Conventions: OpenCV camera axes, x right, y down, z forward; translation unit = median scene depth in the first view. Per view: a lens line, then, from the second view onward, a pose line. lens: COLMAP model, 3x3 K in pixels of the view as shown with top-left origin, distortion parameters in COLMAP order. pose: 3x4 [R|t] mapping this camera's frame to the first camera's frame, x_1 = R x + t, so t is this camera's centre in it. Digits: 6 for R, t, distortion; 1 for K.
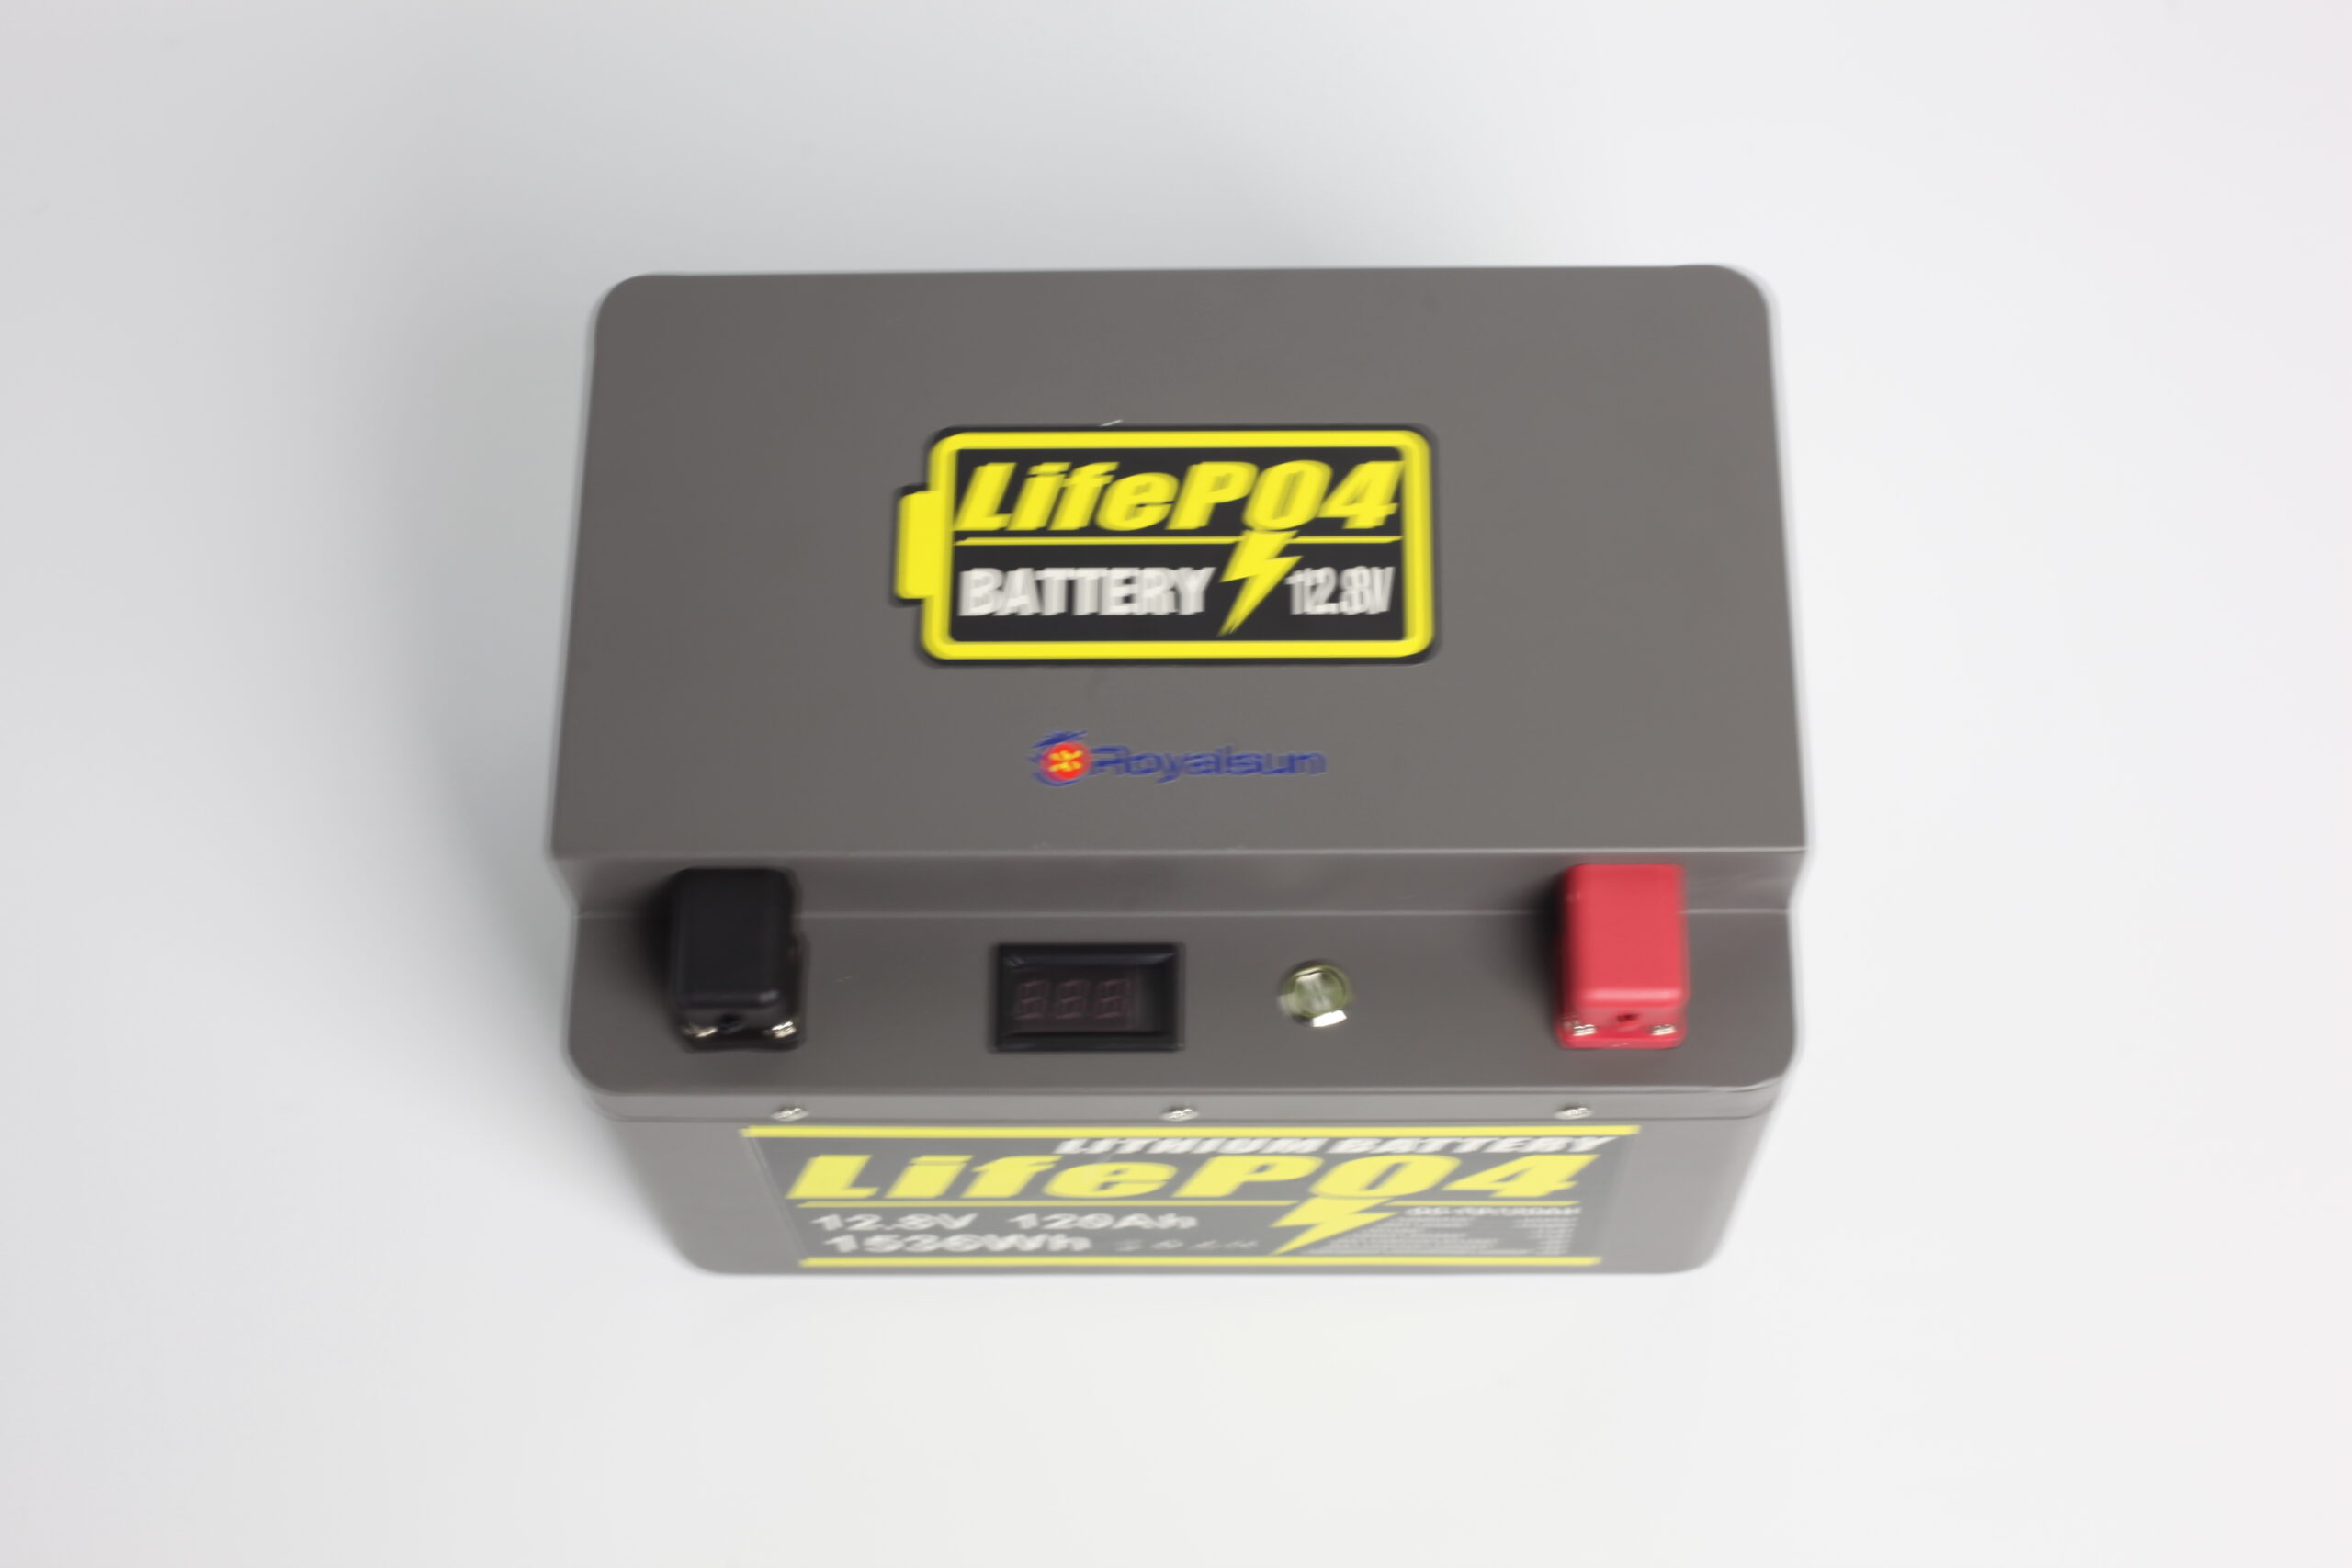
lens RADIAL K [[3470.0, 0, 1155.2], [0, 3470.0, 775.5], [0, 0, 1]] dist [0.016902, 0.000000]
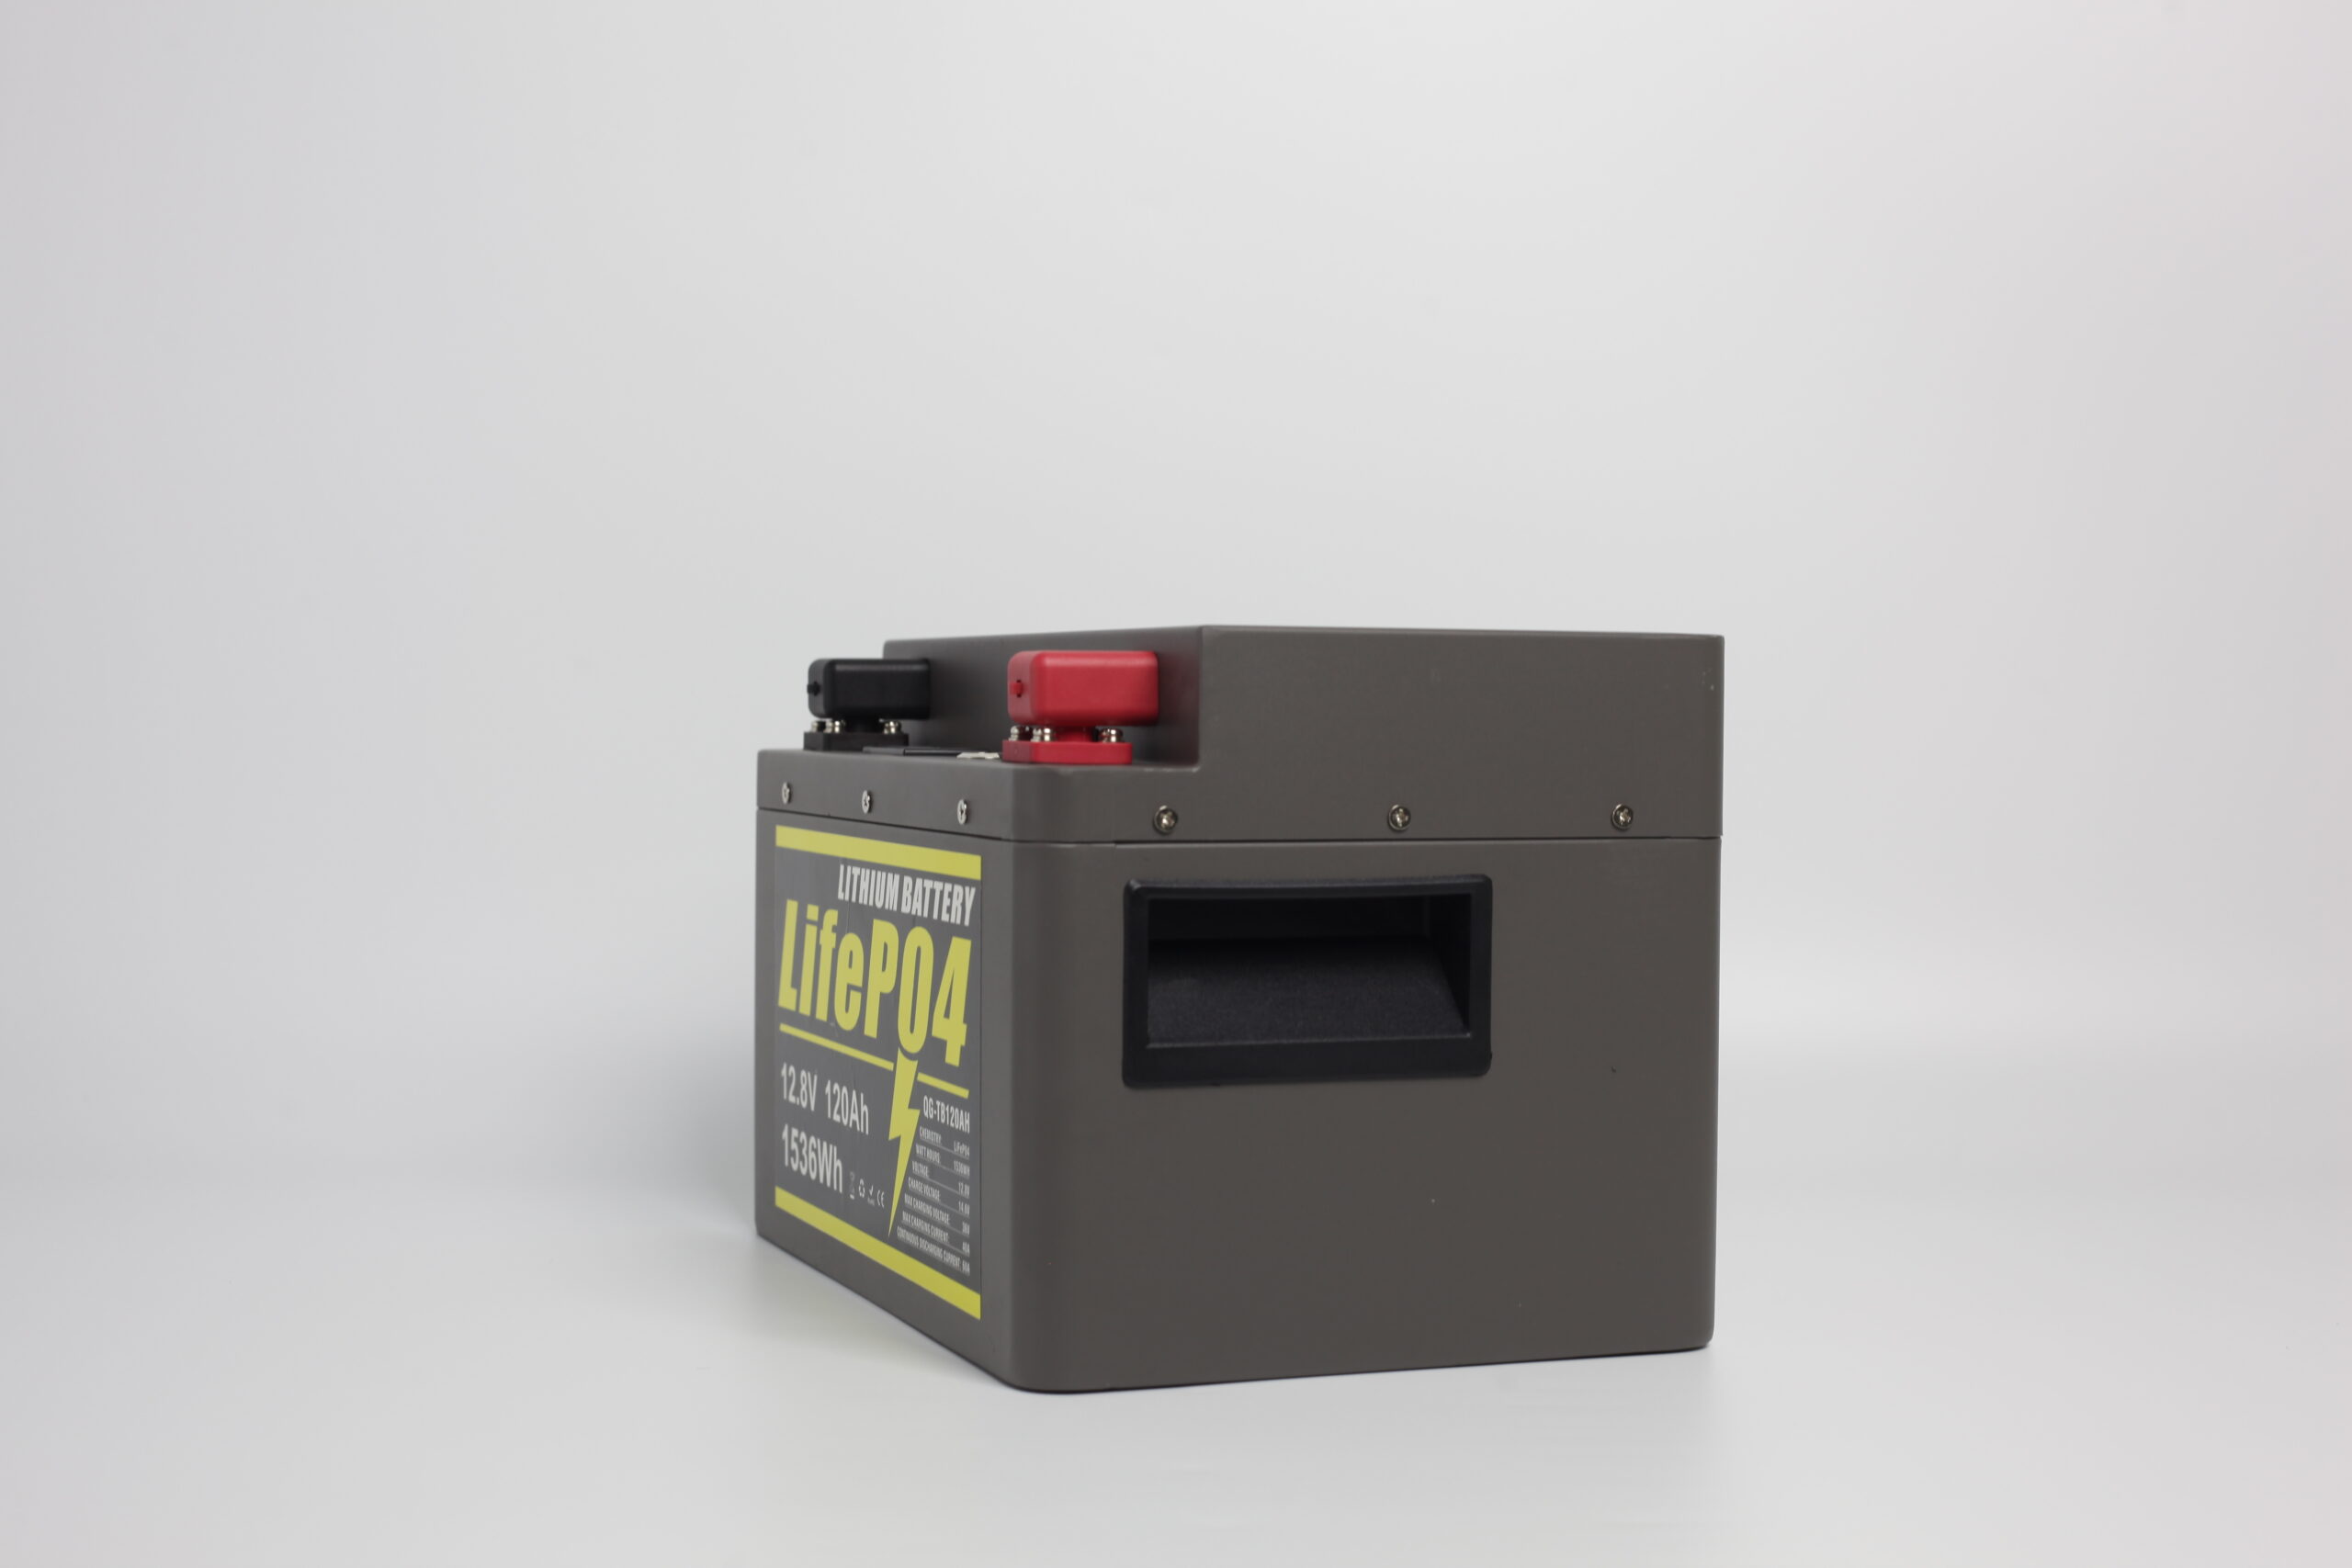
lens RADIAL K [[3470.0, 0, 1177.2], [0, 3470.0, 786.2], [0, 0, 1]] dist [0.016902, 0.000000]
pose [[0.363248, 0.058563, -0.929850, 1.137778], [-0.861201, 0.401918, -0.311117, 0.366051], [0.355503, 0.913801, 0.196430, 0.755015]]
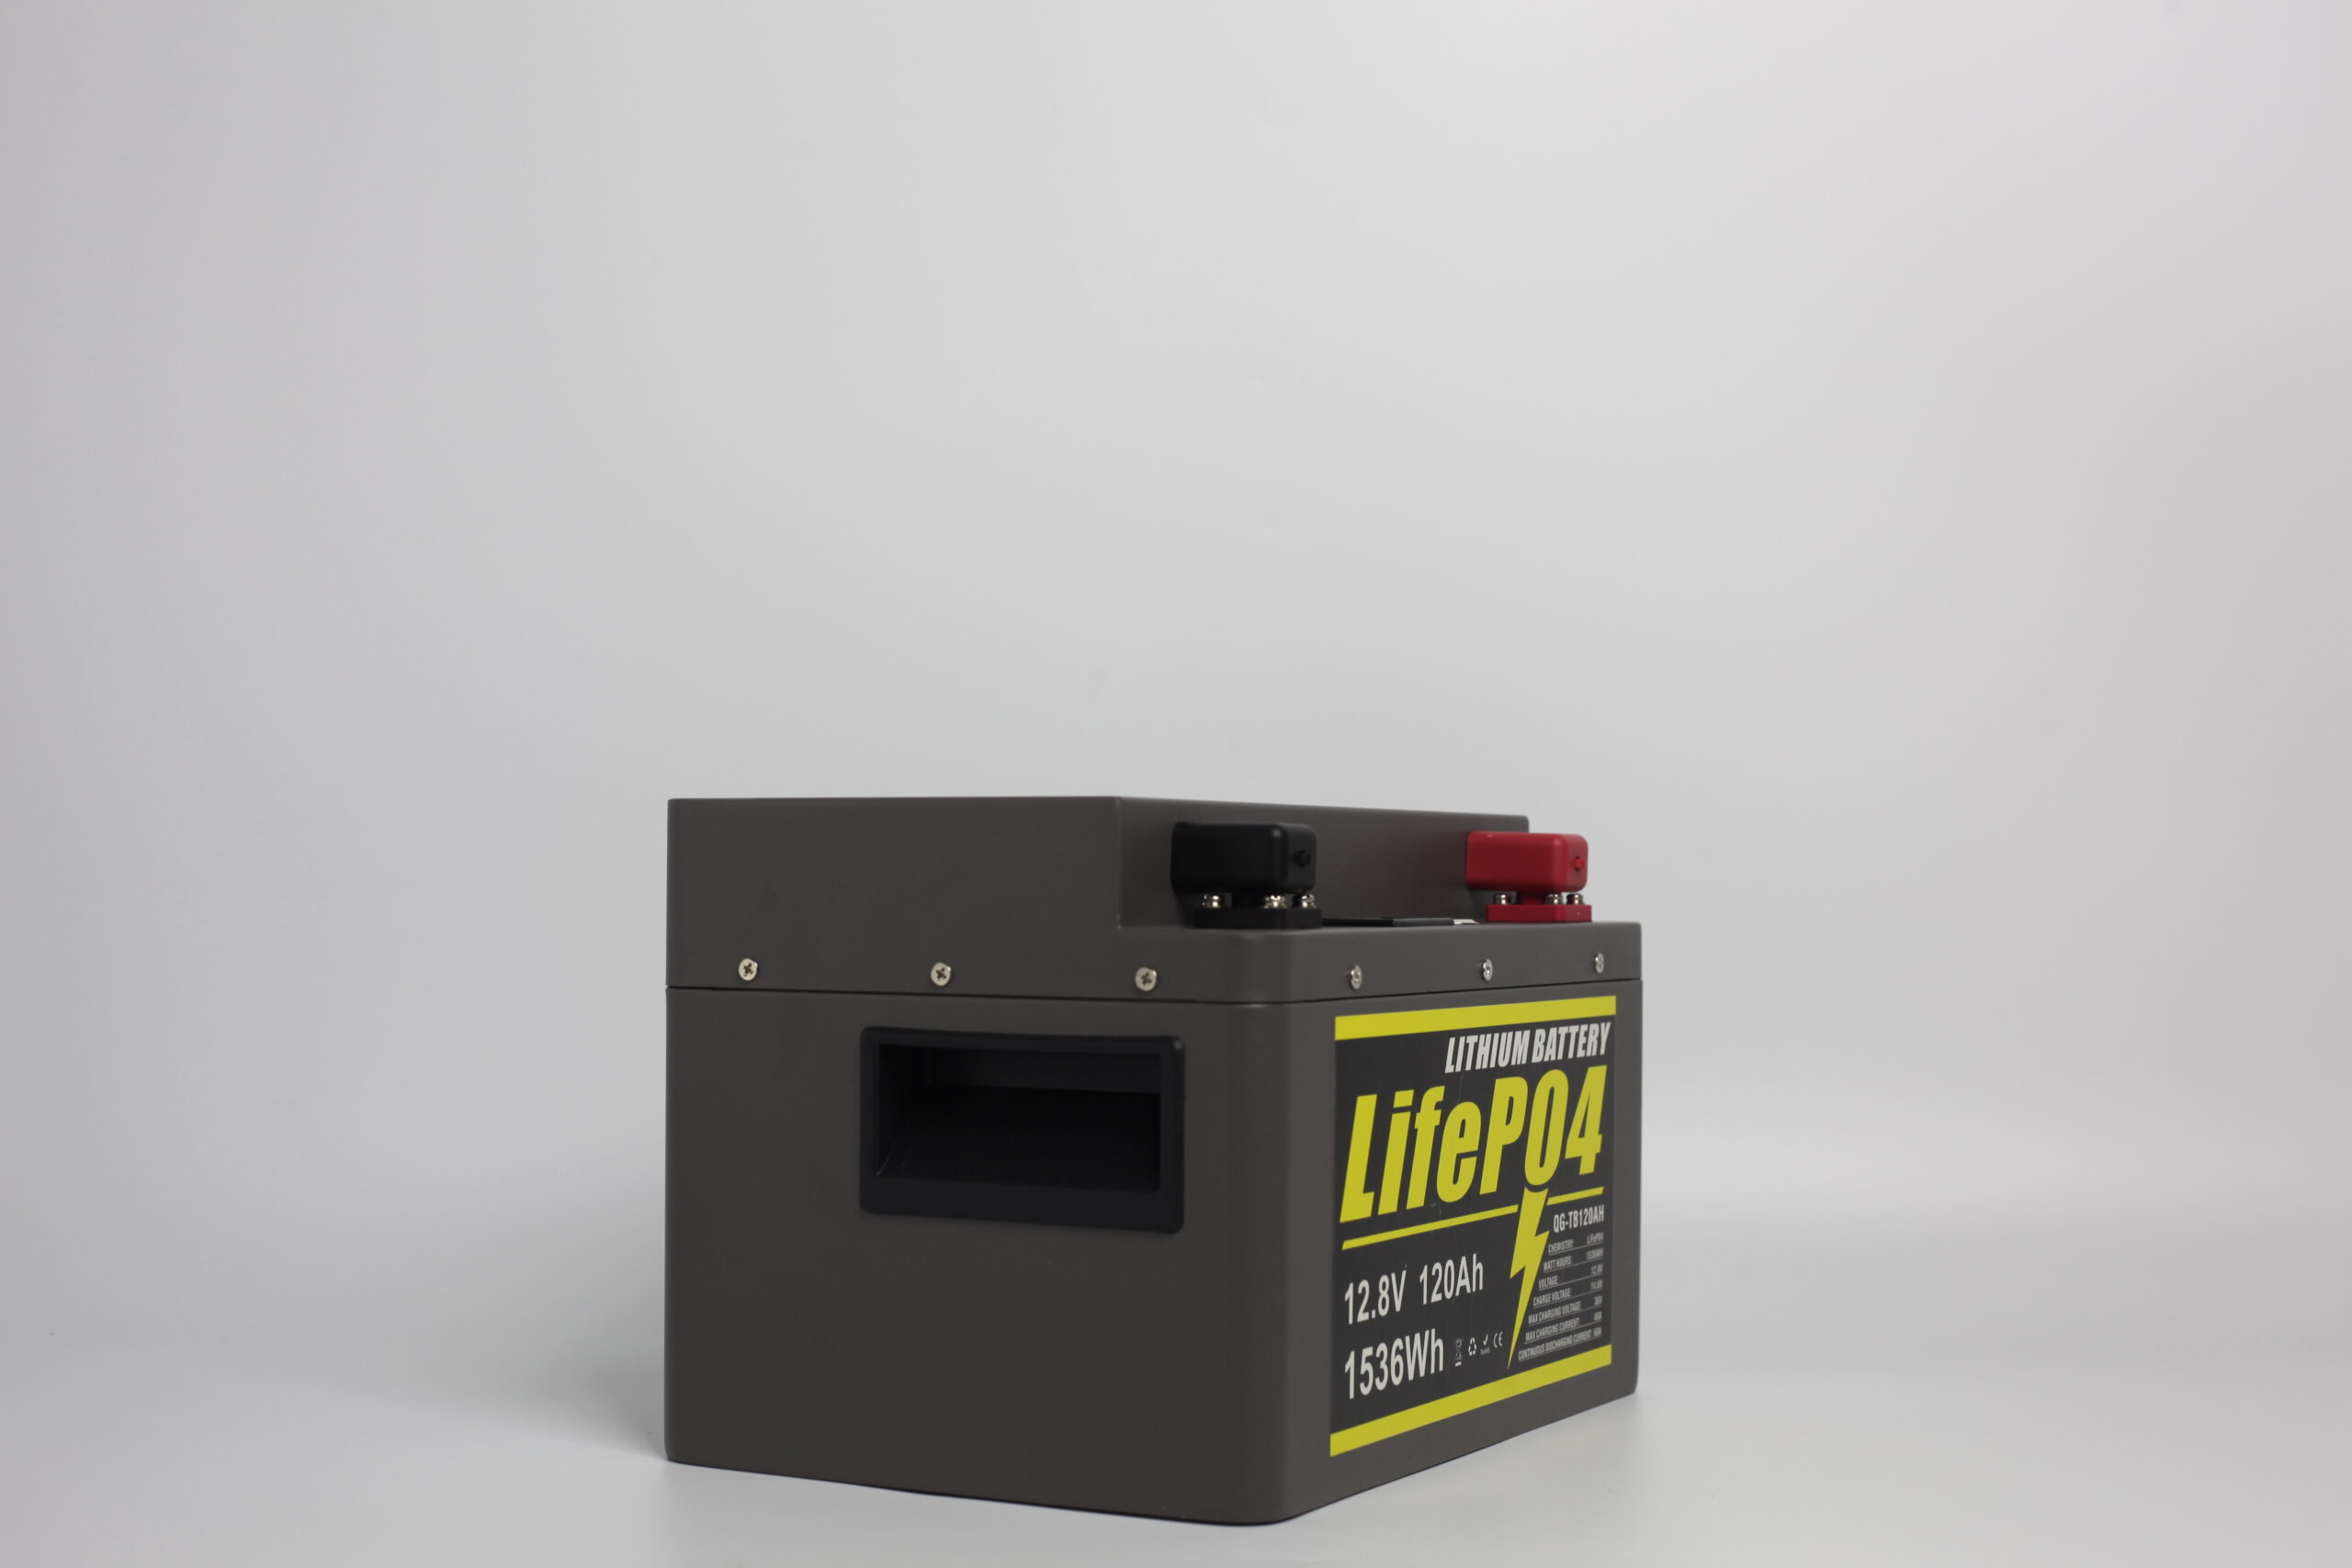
lens RADIAL K [[3470.0, 0, 1178.6], [0, 3470.0, 782.4], [0, 0, 1]] dist [0.016902, 0.000000]
pose [[0.468551, 0.057465, 0.881565, -1.133460], [0.797702, 0.401308, -0.450137, 0.533164], [-0.379646, 0.914139, 0.142193, 0.759040]]
